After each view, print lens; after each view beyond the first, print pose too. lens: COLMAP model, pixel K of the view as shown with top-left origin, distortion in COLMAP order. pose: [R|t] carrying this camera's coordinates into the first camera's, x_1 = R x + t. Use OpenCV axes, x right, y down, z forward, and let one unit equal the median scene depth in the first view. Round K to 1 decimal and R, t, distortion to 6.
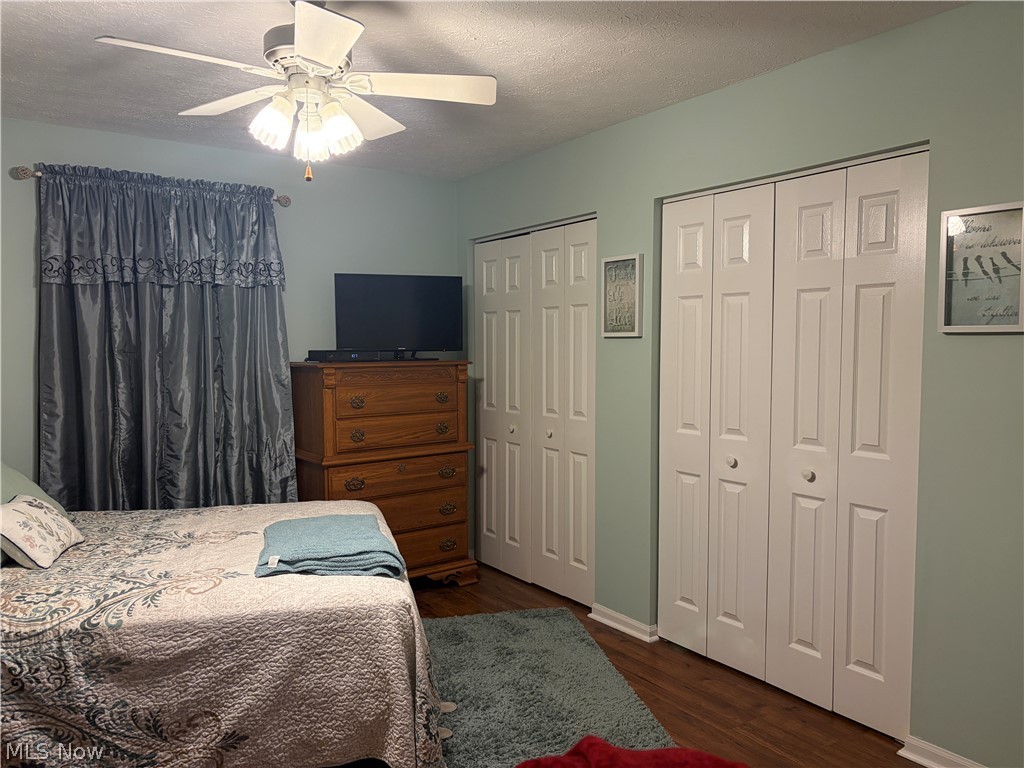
lens RADIAL K [[787.5, 0, 515.9], [0, 787.5, 384.5], [0, 0, 1]] dist [0.037247, -0.034707]
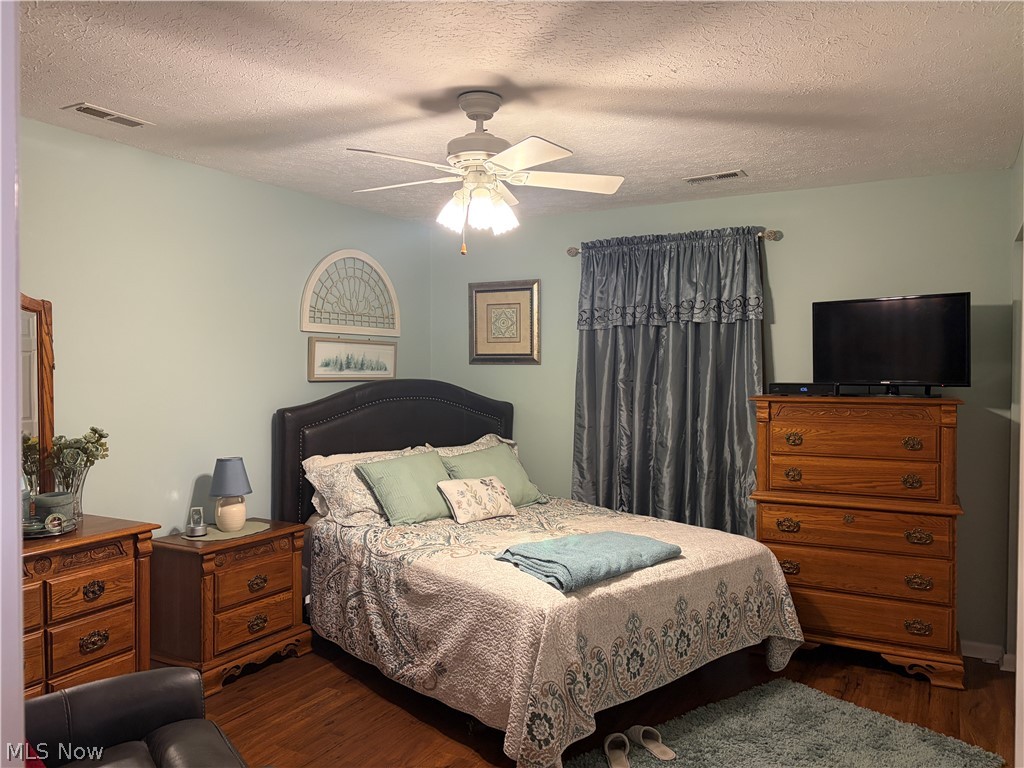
lens RADIAL K [[787.5, 0, 510.3], [0, 787.5, 379.1], [0, 0, 1]] dist [0.037247, -0.034707]
pose [[0.416034, 0.015368, -0.909219, 0.562358], [-0.052371, 0.998603, -0.007084, -0.026327], [0.907840, 0.050564, 0.416257, 0.320679]]
